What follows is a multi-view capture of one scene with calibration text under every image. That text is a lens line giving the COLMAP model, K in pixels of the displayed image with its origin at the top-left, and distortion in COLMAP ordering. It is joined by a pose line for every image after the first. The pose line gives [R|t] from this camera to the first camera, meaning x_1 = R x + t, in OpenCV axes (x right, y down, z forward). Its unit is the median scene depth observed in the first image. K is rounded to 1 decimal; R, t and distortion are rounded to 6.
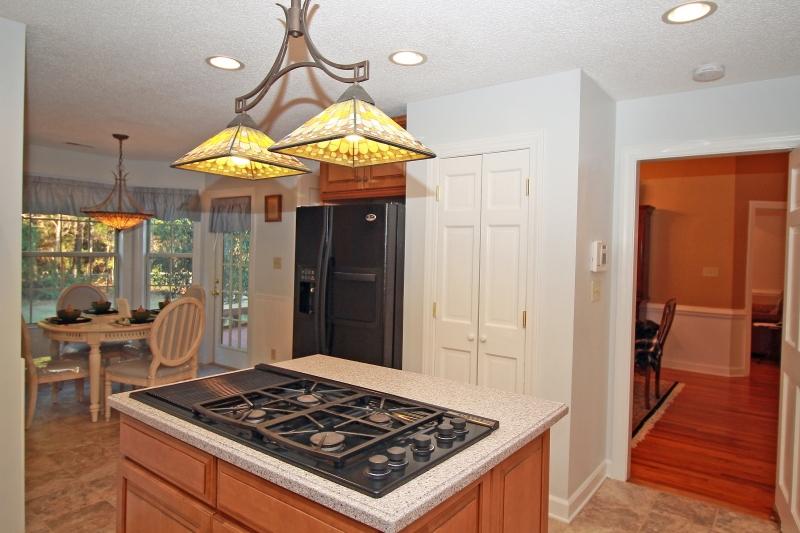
lens RADIAL K [[507.0, 0, 403.9], [0, 507.0, 263.2], [0, 0, 1]] dist [-0.001397, -0.000927]
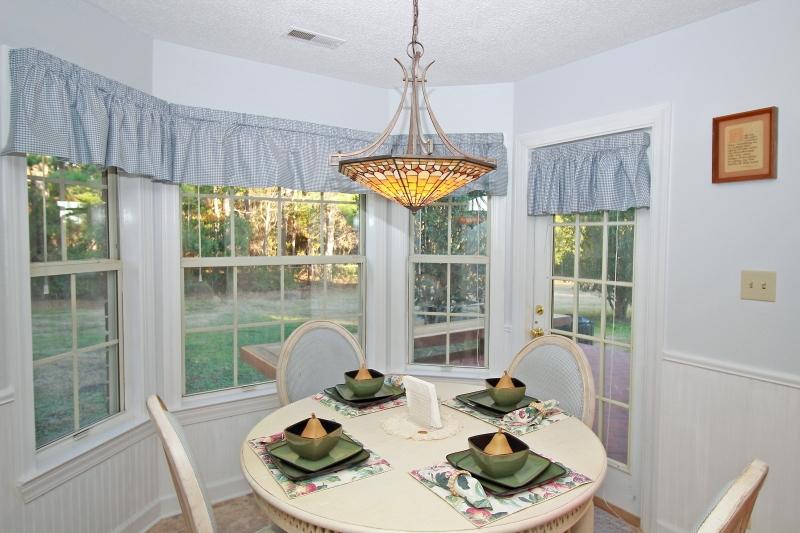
lens RADIAL K [[507.0, 0, 398.0], [0, 507.0, 265.8], [0, 0, 1]] dist [-0.001397, -0.000927]
pose [[0.941415, 0.004057, -0.337225, -0.096290], [0.004938, 0.999655, 0.025811, -0.006813], [0.337213, -0.025964, 0.941070, 0.136602]]
